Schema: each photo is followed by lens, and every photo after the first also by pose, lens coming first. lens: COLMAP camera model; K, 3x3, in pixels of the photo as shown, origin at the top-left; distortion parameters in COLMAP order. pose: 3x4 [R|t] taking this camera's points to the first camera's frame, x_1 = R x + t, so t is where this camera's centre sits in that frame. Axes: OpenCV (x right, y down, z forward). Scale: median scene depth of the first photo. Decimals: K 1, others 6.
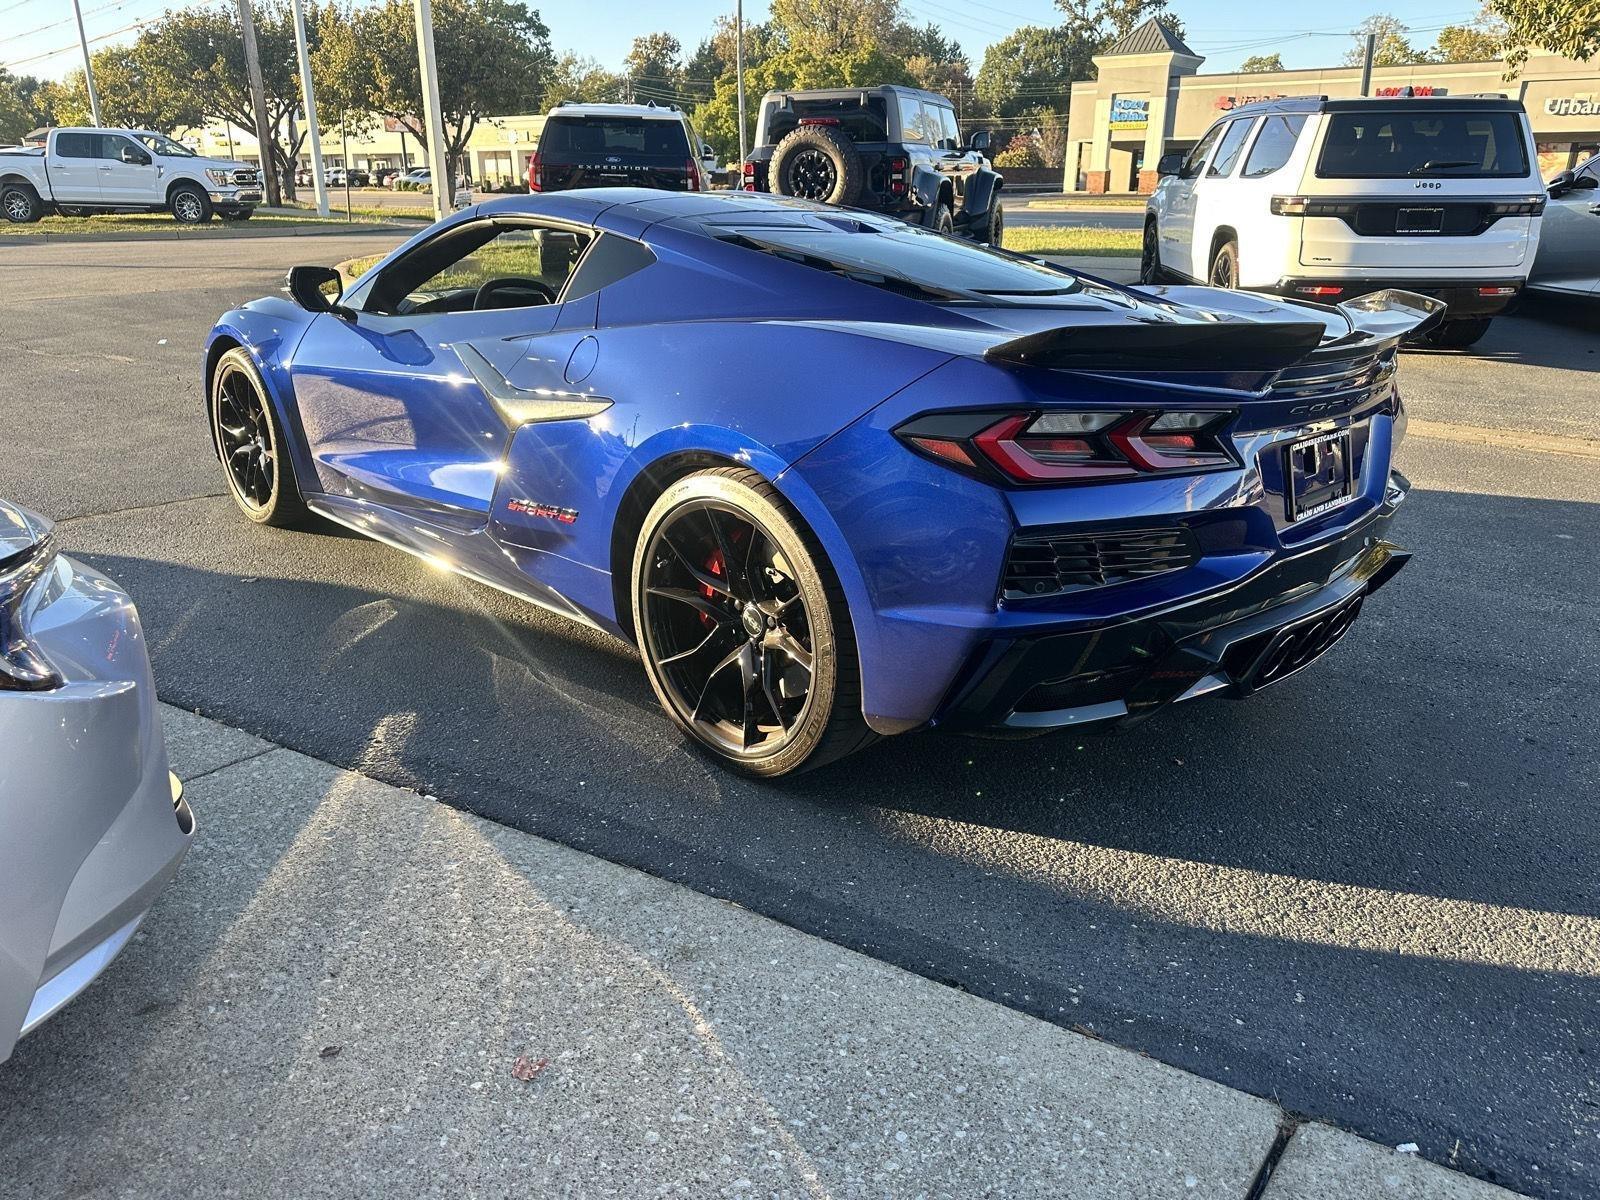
lens RADIAL K [[1131.0, 0, 800.0], [0, 1131.0, 600.0], [0, 0, 1]] dist [0.038372, -0.044923]
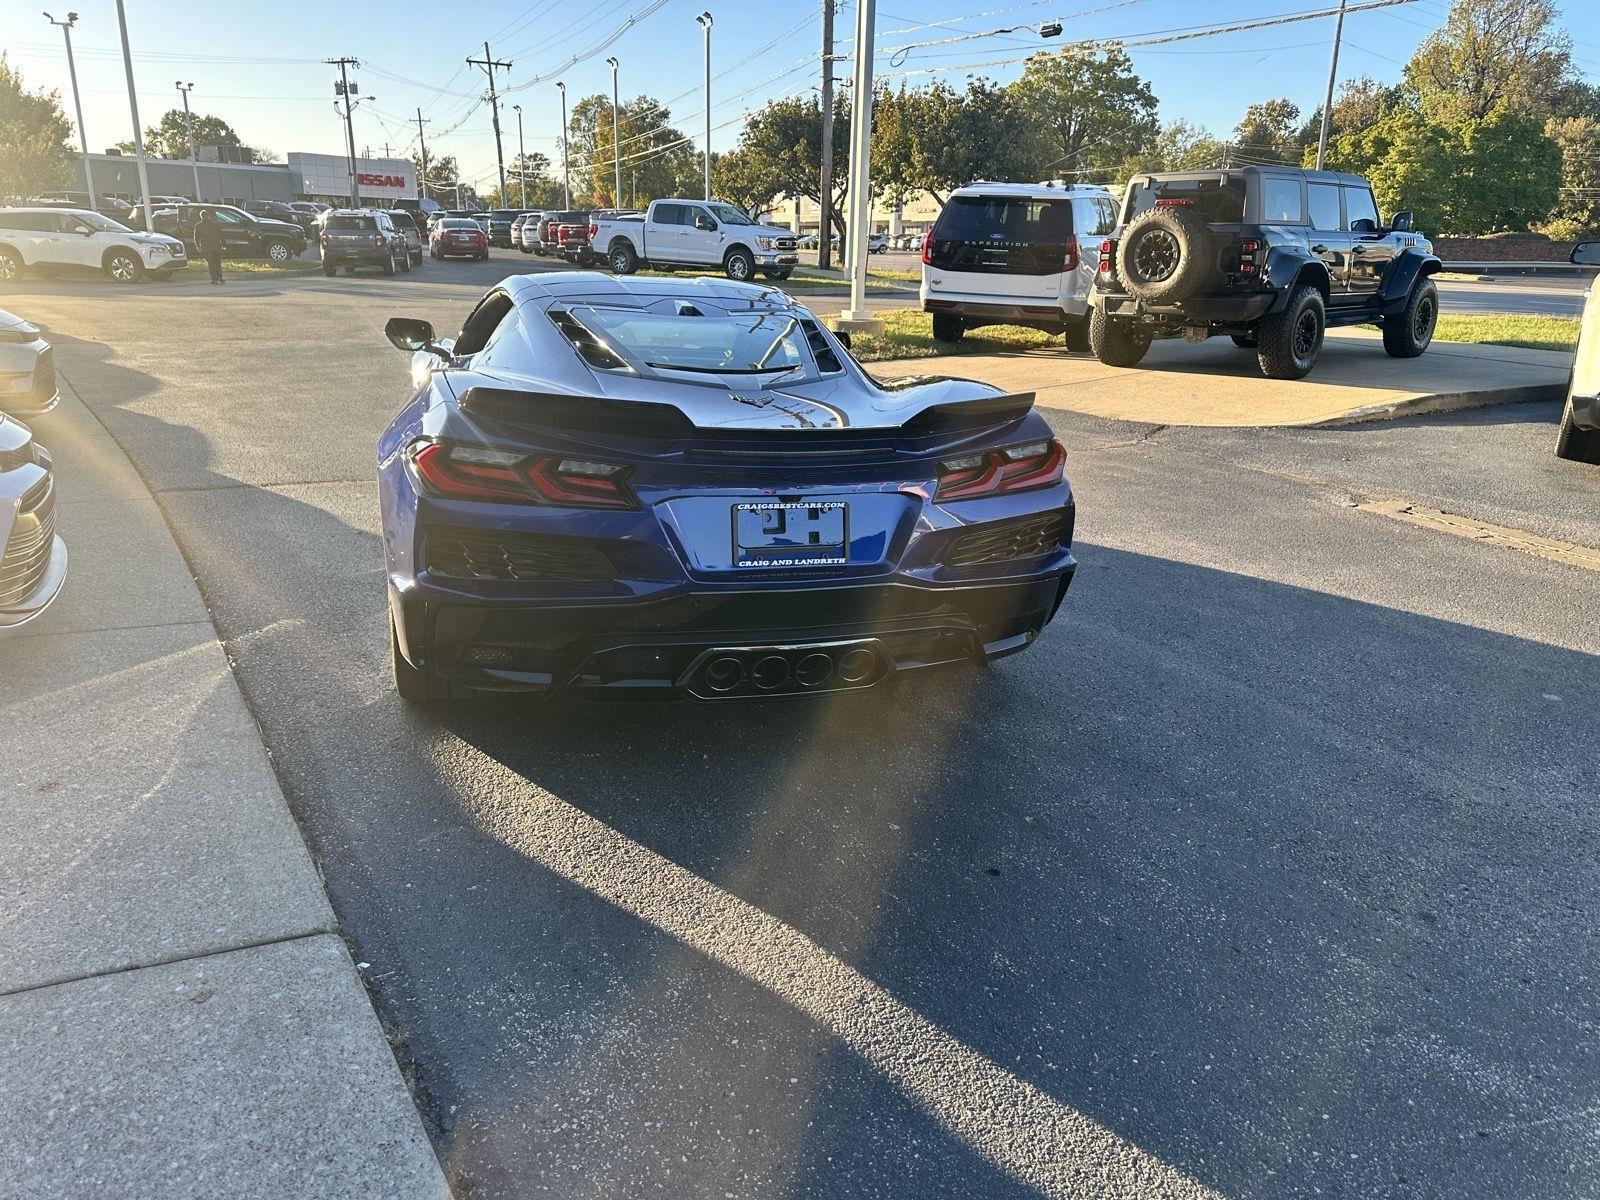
lens RADIAL K [[1124.2, 0, 812.8], [0, 1124.2, 615.0], [0, 0, 1]] dist [0.063566, -0.080596]
pose [[0.887999, 0.163040, -0.429973, 0.465820], [-0.179879, 0.983688, 0.001509, -0.014654], [0.423205, 0.076002, 0.902841, -0.021151]]
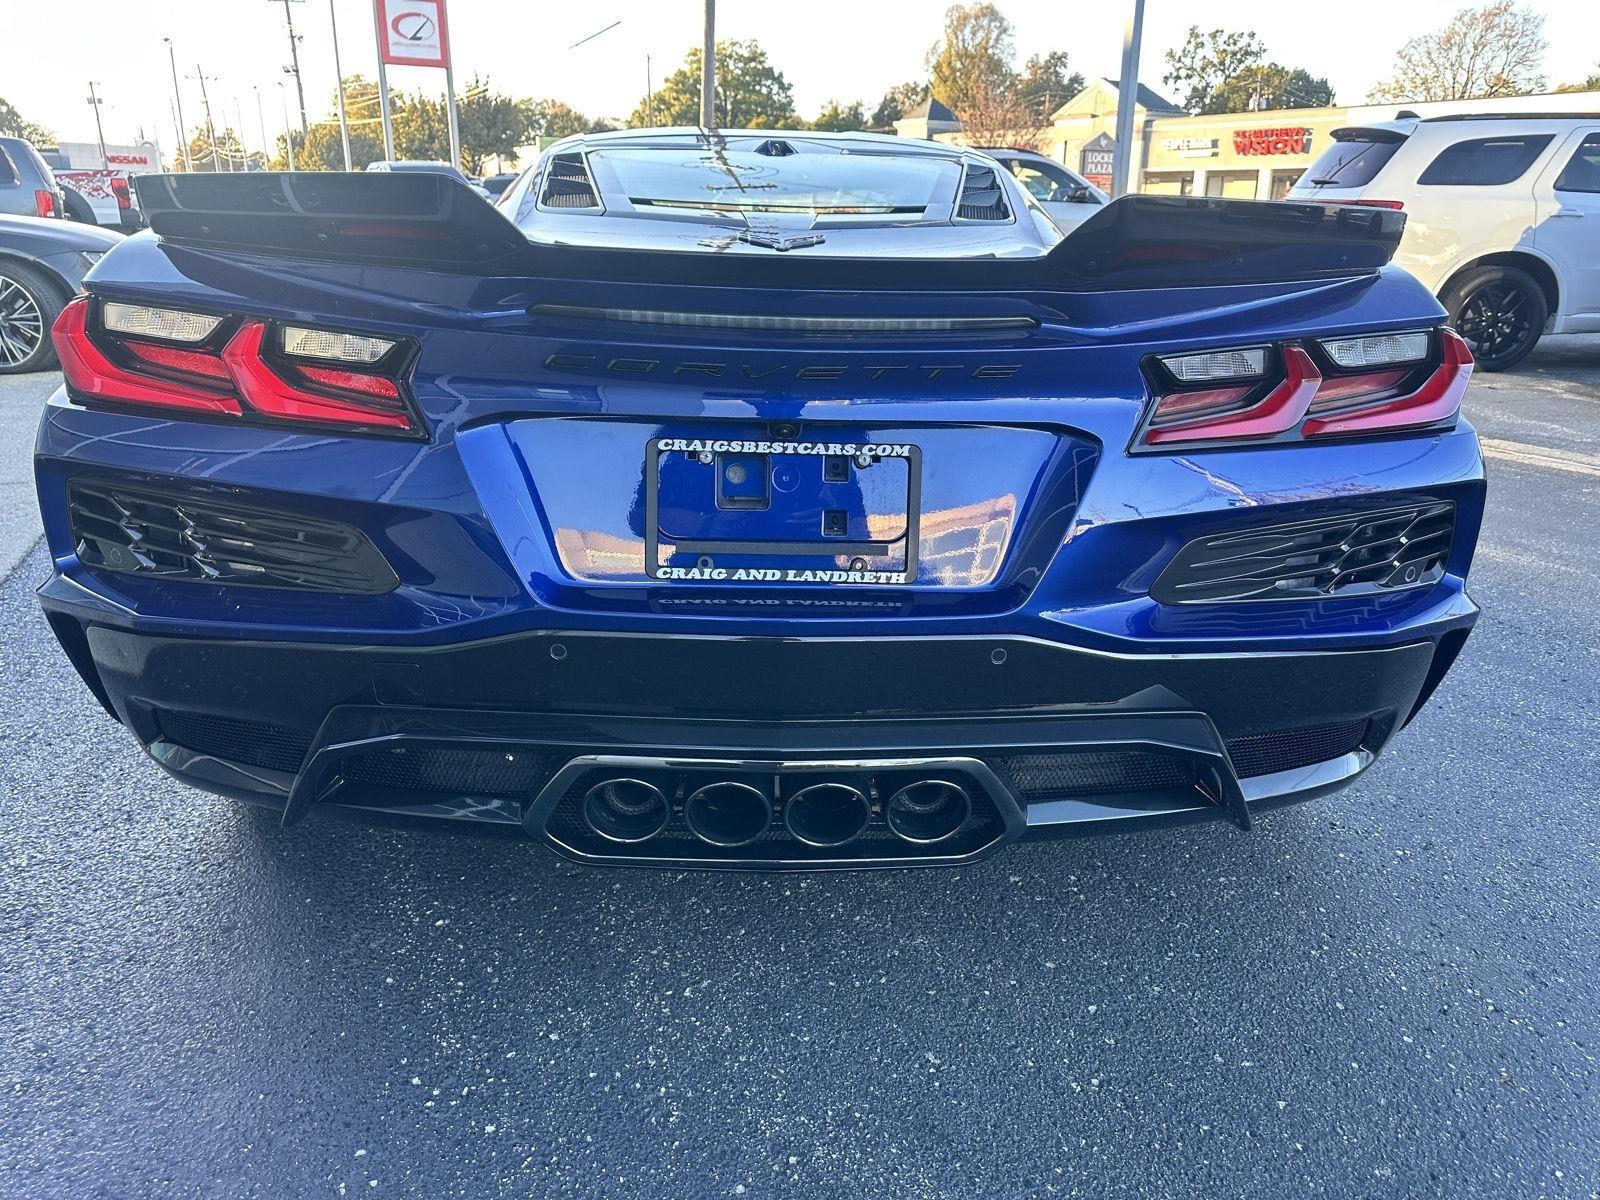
lens RADIAL K [[1117.6, 0, 810.1], [0, 1117.6, 604.8], [0, 0, 1]] dist [0.065642, -0.052504]
pose [[0.740923, 0.212754, -0.637000, 0.375750], [-0.237965, 0.970125, 0.047229, -0.044053], [0.628018, 0.116591, 0.769415, 0.288047]]
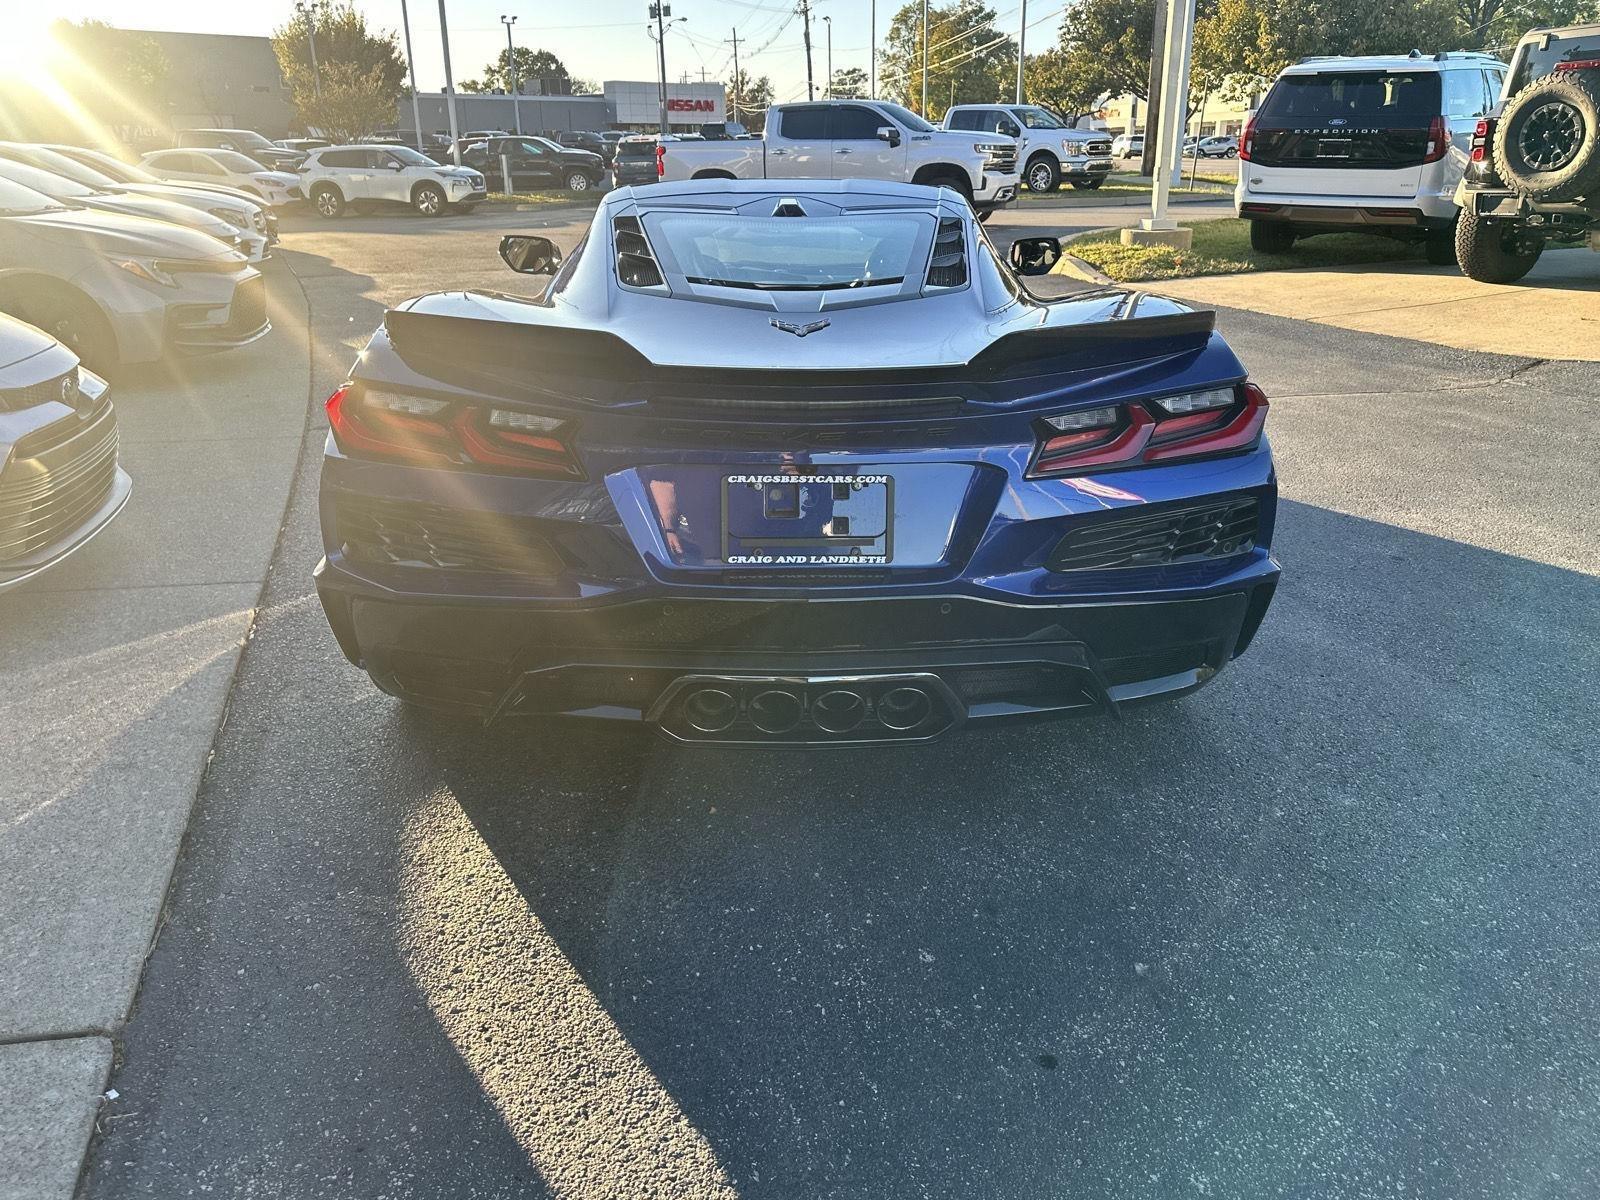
lens RADIAL K [[1212.1, 0, 800.0], [0, 1212.1, 600.0], [0, 0, 1]] dist [0.004476, -0.006357]
pose [[0.735607, 0.221810, -0.640065, 0.481104], [-0.218423, 0.972072, 0.085837, -0.058848], [0.641228, 0.076662, 0.763511, 0.154148]]
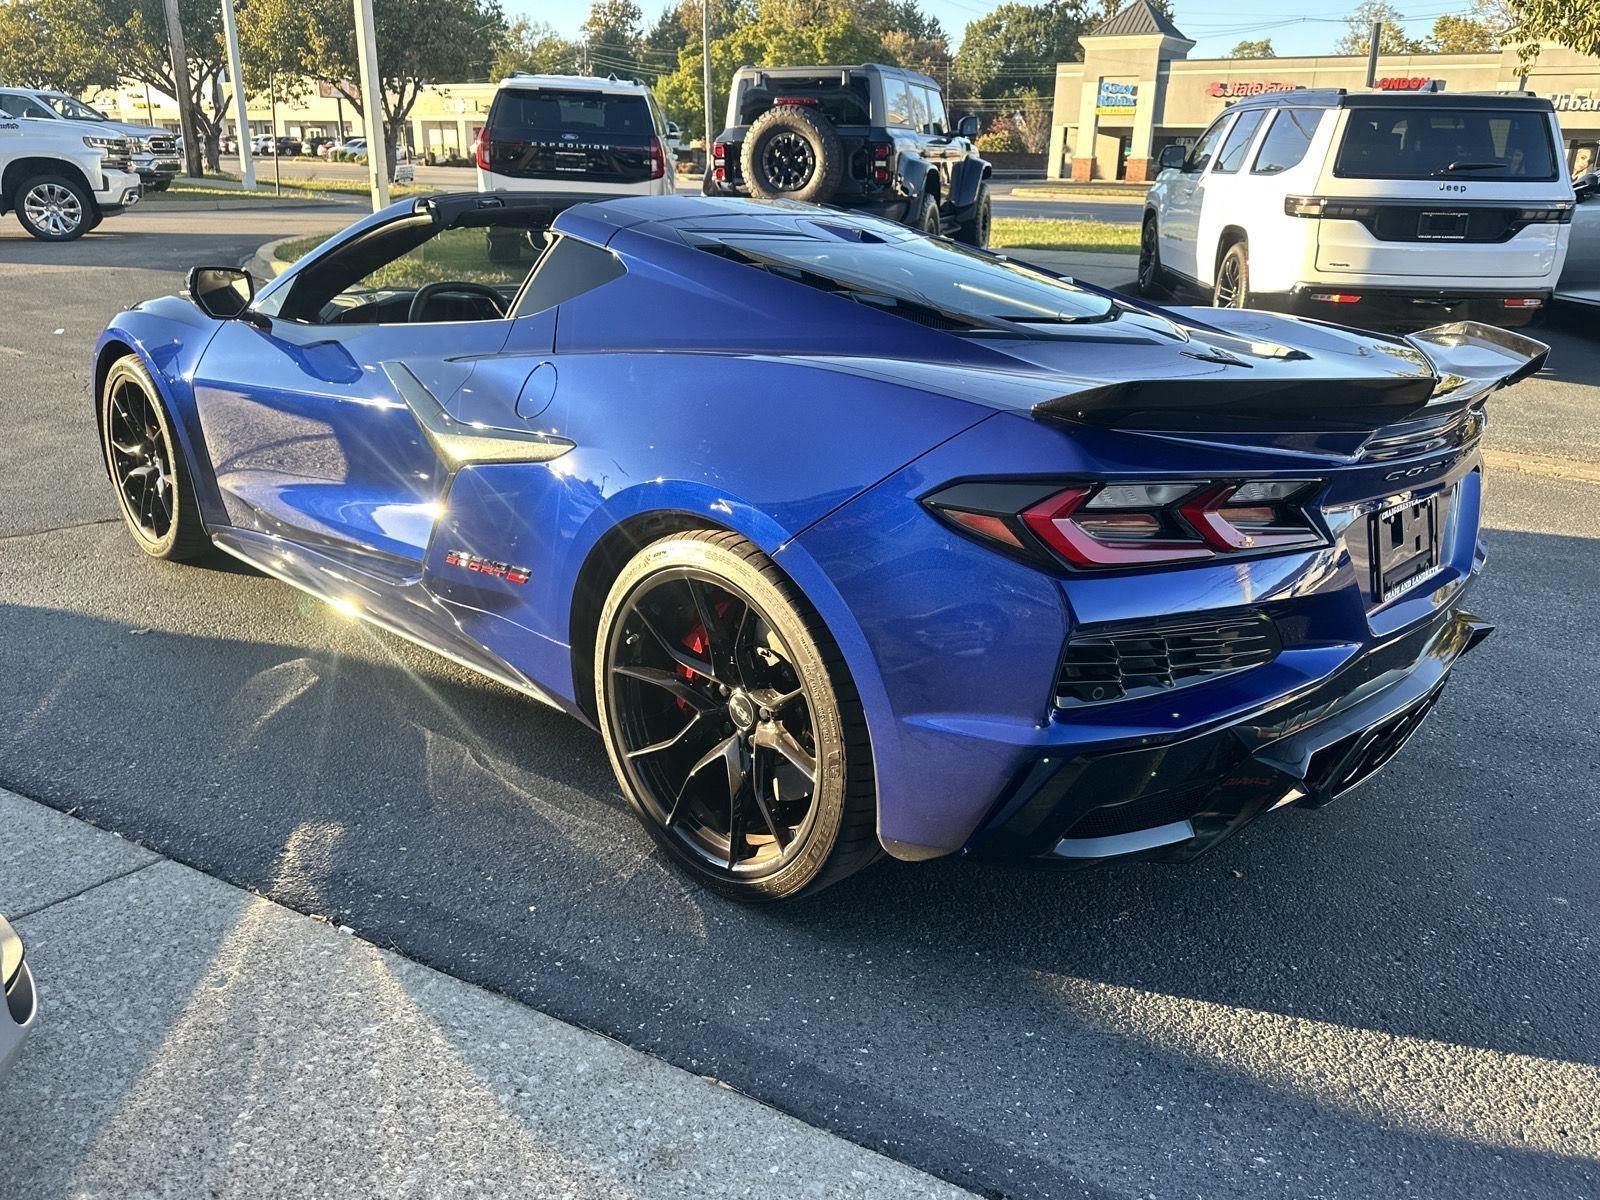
lens RADIAL K [[1202.8, 0, 814.4], [0, 1202.8, 605.8], [0, 0, 1]] dist [0.035607, -0.043213]
pose [[0.999125, 0.008005, 0.041060, -0.011757], [-0.007996, 0.999968, -0.000395, -0.028122], [-0.041061, 0.000067, 0.999157, 0.051346]]
